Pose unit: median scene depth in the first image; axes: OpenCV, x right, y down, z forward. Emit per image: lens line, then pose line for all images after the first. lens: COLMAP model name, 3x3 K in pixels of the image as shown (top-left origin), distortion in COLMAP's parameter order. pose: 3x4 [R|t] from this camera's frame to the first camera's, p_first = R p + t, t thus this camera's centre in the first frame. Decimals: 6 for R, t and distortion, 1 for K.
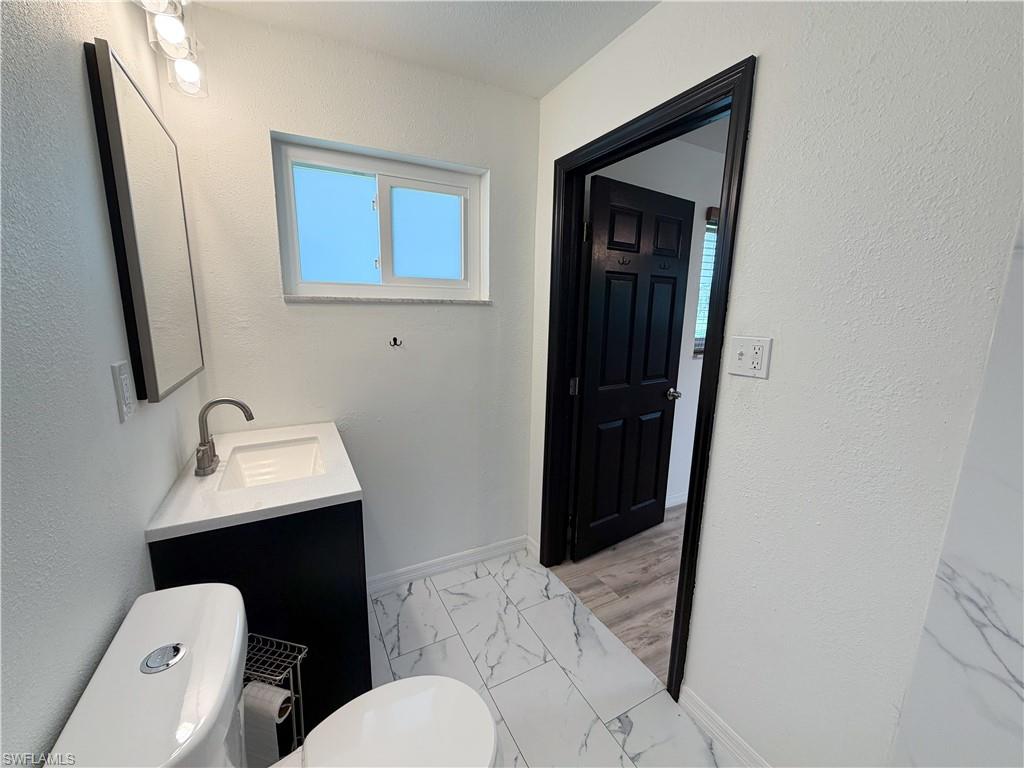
lens RADIAL K [[407.9, 0, 509.0], [0, 407.9, 384.0], [0, 0, 1]] dist [-0.000501, -0.000022]
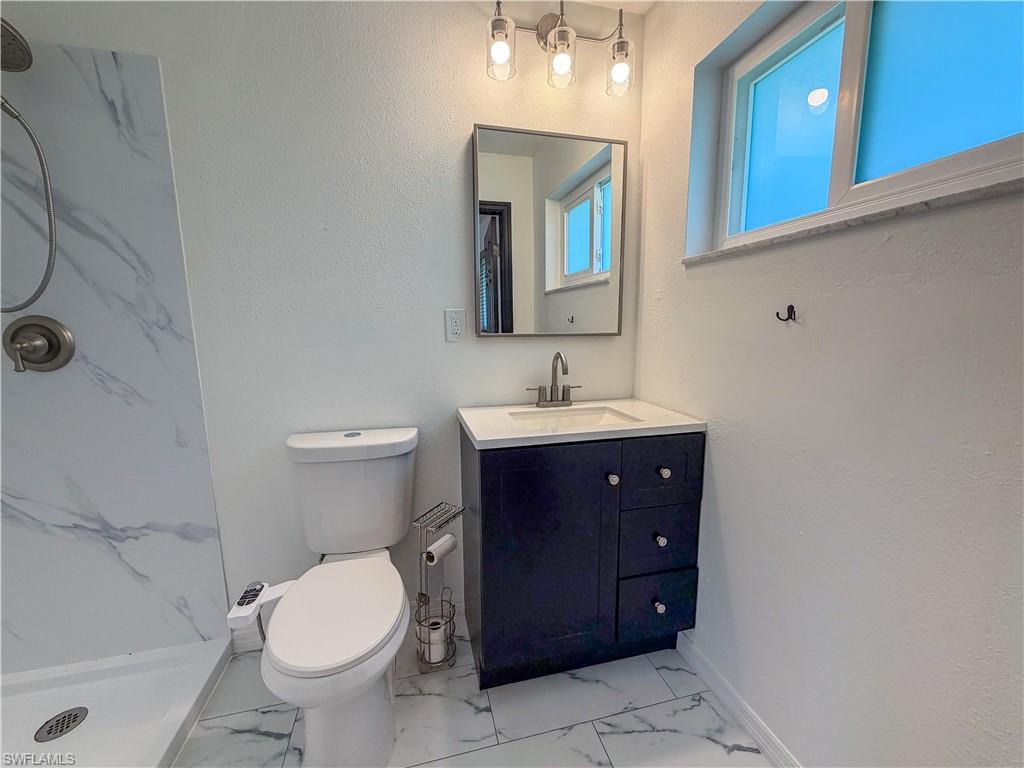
lens RADIAL K [[407.9, 0, 509.0], [0, 407.9, 384.0], [0, 0, 1]] dist [-0.000501, -0.000022]
pose [[-0.246264, 0.128230, -0.960683, 0.379417], [-0.172562, 0.969571, 0.173651, -0.044201], [0.953717, 0.208542, -0.216643, 0.831725]]
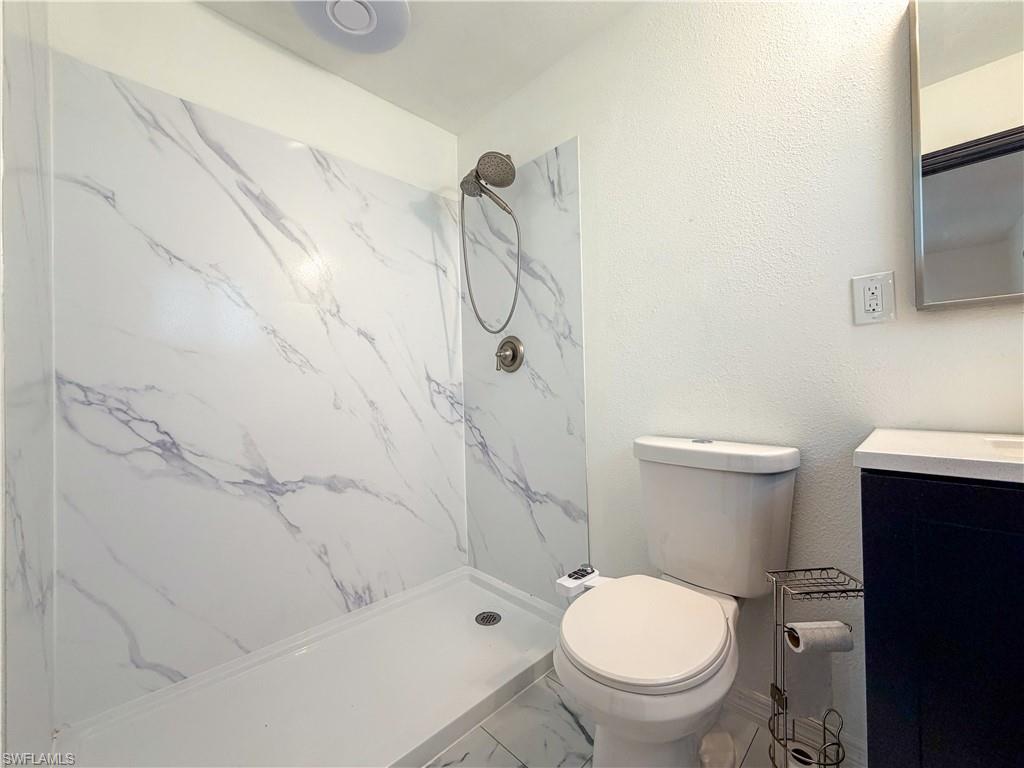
lens RADIAL K [[407.9, 0, 509.0], [0, 407.9, 384.0], [0, 0, 1]] dist [-0.000501, -0.000022]
pose [[-0.958558, 0.000109, -0.284896, 0.197324], [-0.047803, 0.985761, 0.161213, 0.058267], [0.280857, 0.168151, -0.944904, 0.924993]]
